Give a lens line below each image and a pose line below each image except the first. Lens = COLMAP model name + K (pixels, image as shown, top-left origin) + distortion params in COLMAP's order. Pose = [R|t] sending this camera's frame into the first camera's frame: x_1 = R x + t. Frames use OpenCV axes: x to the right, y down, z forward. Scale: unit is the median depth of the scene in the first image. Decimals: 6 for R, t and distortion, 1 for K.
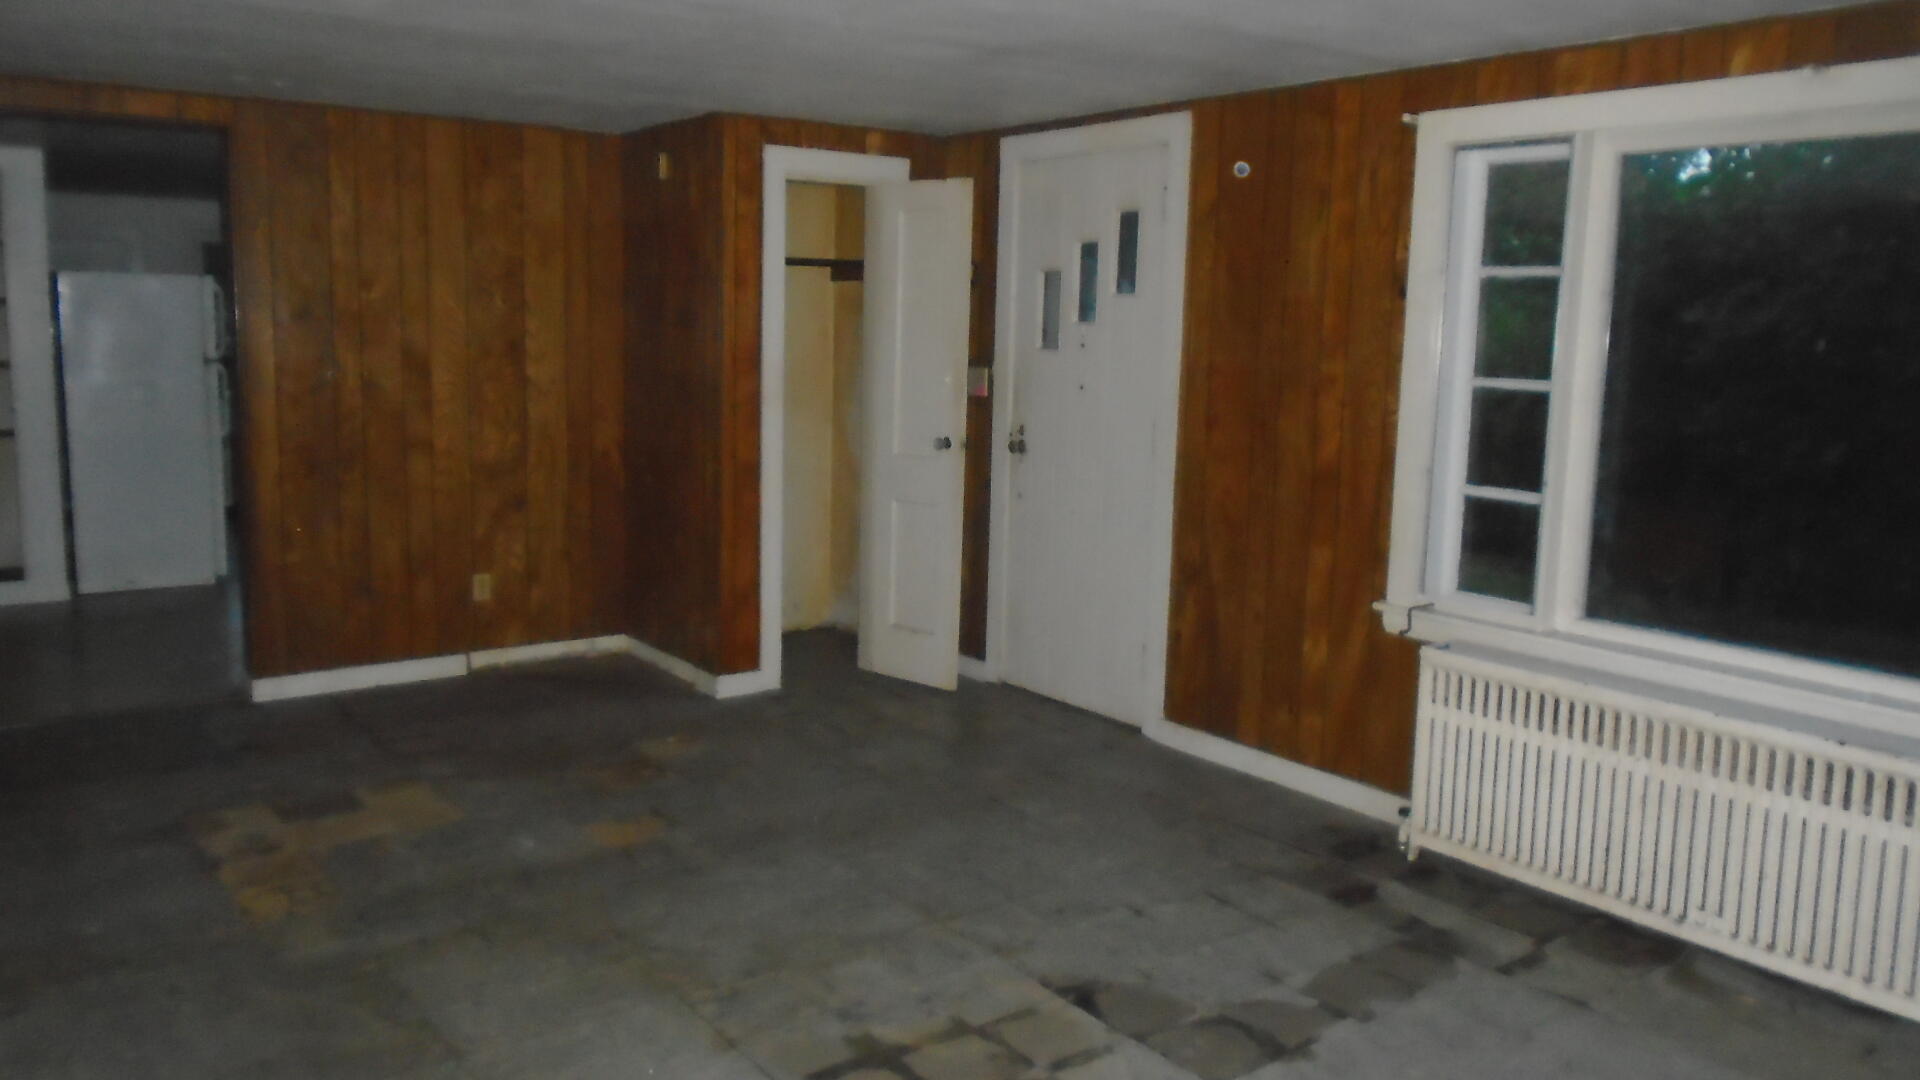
lens RADIAL K [[1471.9, 0, 960.0], [0, 1471.9, 540.0], [0, 0, 1]] dist [-0.007142, -0.000738]
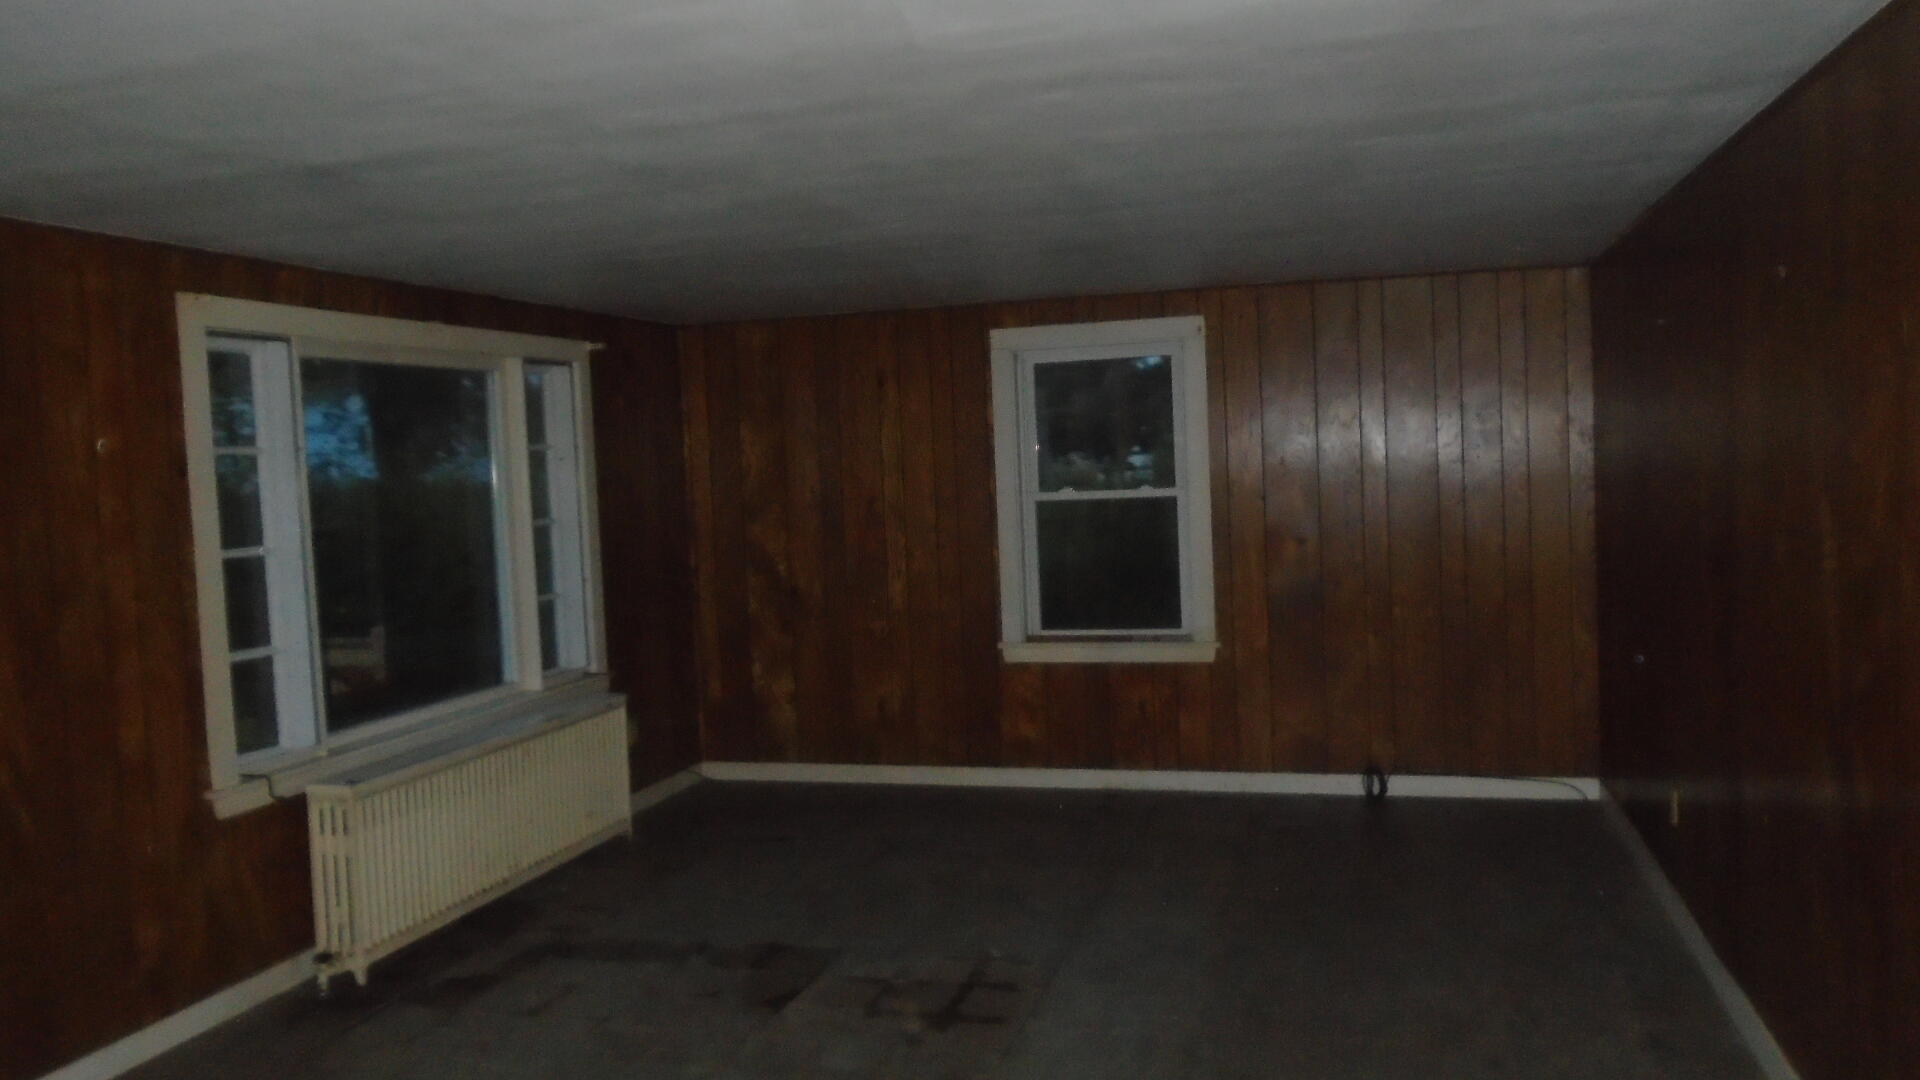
lens RADIAL K [[1471.9, 0, 960.0], [0, 1471.9, 540.0], [0, 0, 1]] dist [-0.007142, -0.000738]
pose [[-0.608894, -0.046598, 0.791882, -0.932581], [0.138265, 0.976757, 0.163791, -0.252436], [-0.781109, 0.209221, -0.588299, 1.411881]]
